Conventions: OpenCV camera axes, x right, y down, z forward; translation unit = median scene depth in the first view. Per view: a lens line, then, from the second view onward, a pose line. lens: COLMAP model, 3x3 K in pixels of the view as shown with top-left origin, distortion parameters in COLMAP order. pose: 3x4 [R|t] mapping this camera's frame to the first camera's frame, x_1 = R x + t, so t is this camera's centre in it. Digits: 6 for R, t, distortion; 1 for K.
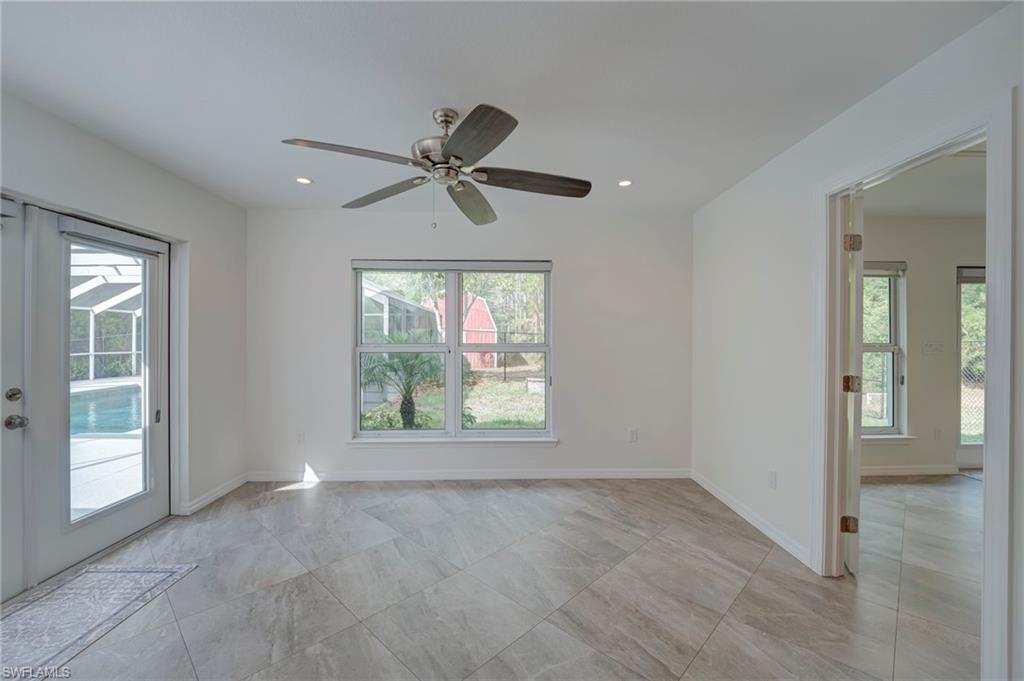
lens RADIAL K [[425.4, 0, 507.1], [0, 425.4, 339.4], [0, 0, 1]] dist [-0.008531, -0.000593]
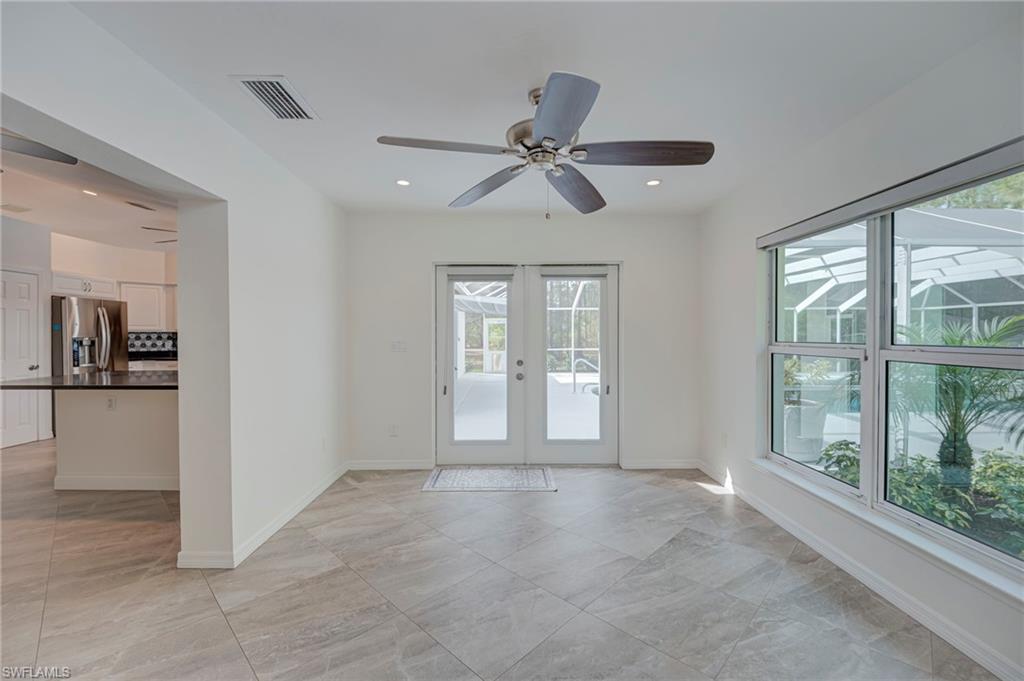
lens RADIAL K [[417.3, 0, 513.1], [0, 417.3, 338.5], [0, 0, 1]] dist [0.020692, -0.019587]
pose [[0.006067, 0.009753, -0.999934, 0.483064], [-0.001292, 0.999952, 0.009746, -0.004112], [0.999981, 0.001233, 0.006079, 0.570741]]
